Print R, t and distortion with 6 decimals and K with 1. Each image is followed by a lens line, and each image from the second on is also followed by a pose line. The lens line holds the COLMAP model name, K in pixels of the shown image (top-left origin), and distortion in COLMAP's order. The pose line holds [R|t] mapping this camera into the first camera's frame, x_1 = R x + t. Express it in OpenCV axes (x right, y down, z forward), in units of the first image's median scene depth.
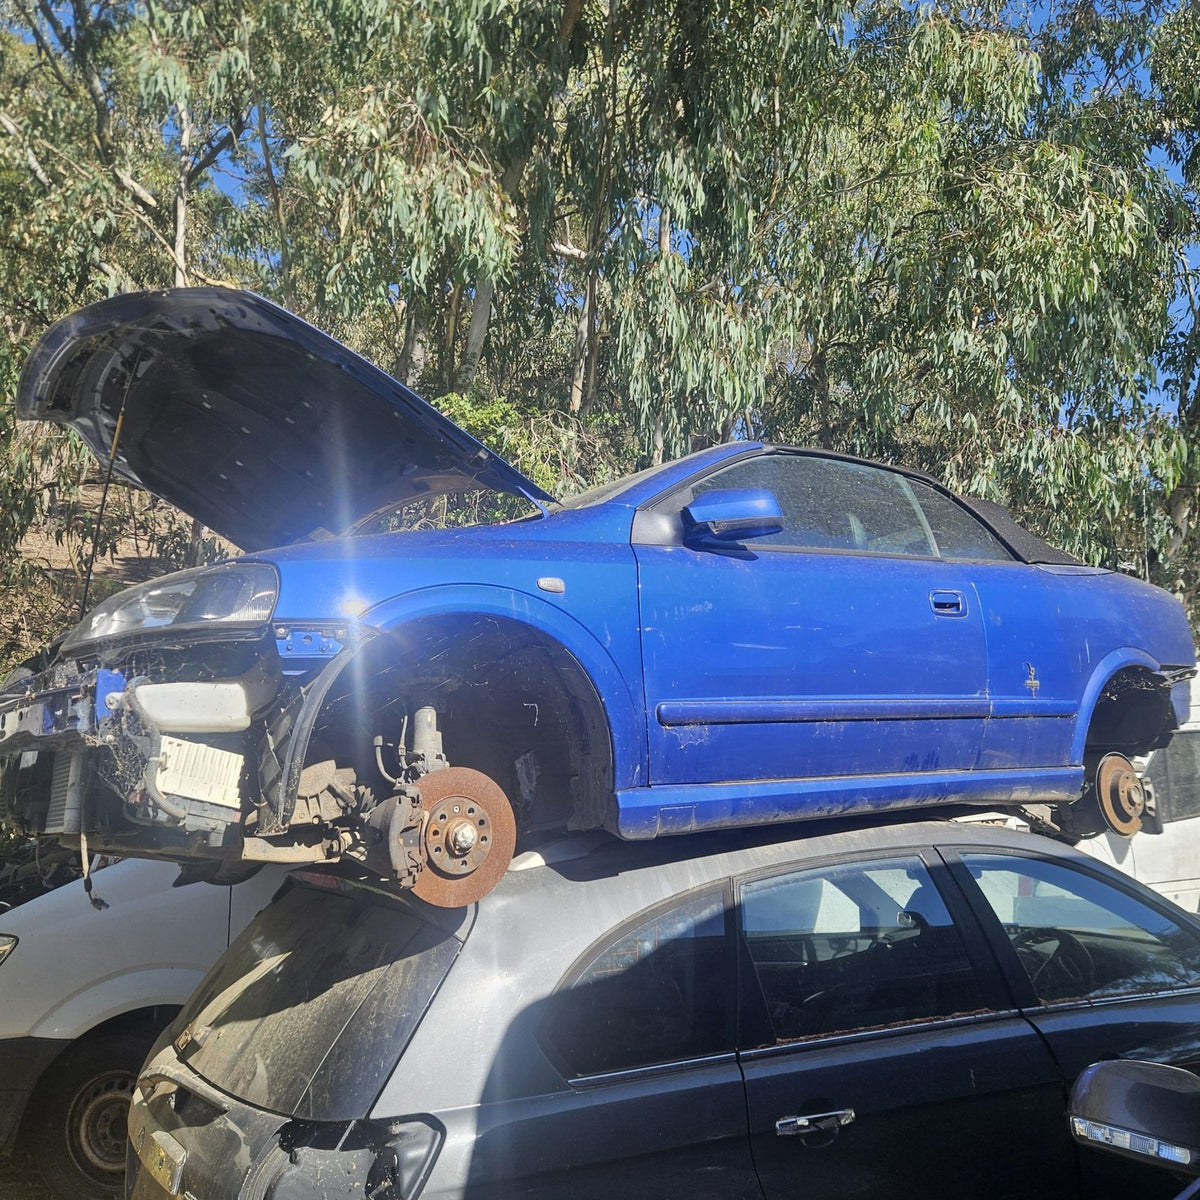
lens RADIAL K [[1049.7, 0, 595.5], [0, 1049.7, 618.3], [0, 0, 1]] dist [0.086078, -0.080246]
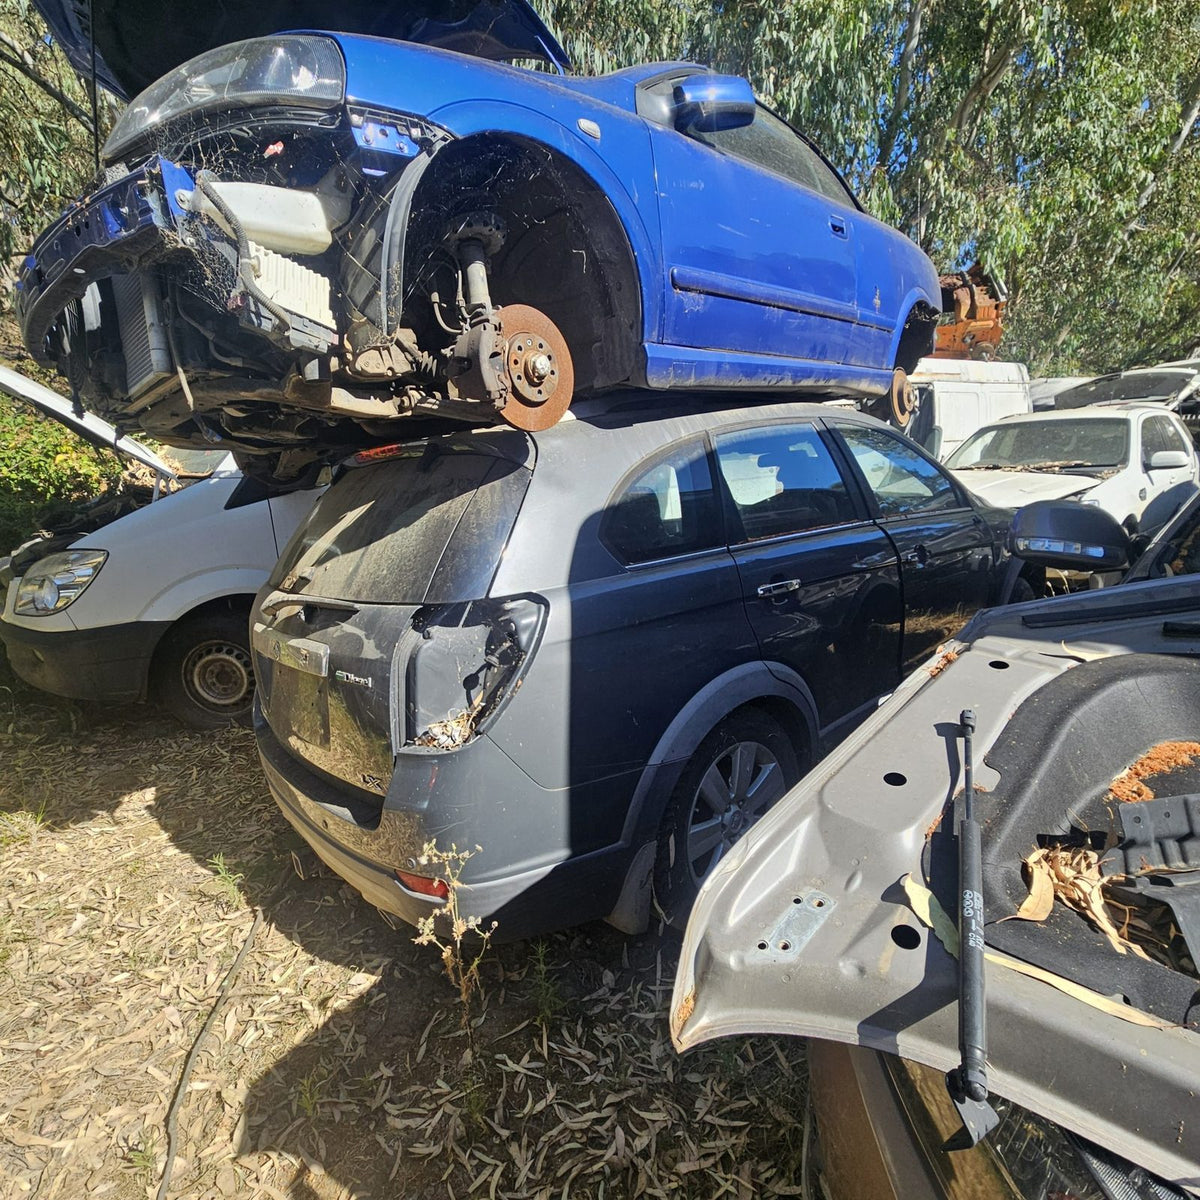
lens RADIAL K [[645.1, 0, 576.3], [0, 645.1, 607.6], [0, 0, 1]] dist [0.002852, 0.001271]
pose [[0.980695, -0.093824, 0.171564, -0.214442], [0.032635, 0.943598, 0.329480, 0.210238], [-0.192800, -0.317520, 0.928444, 0.253562]]
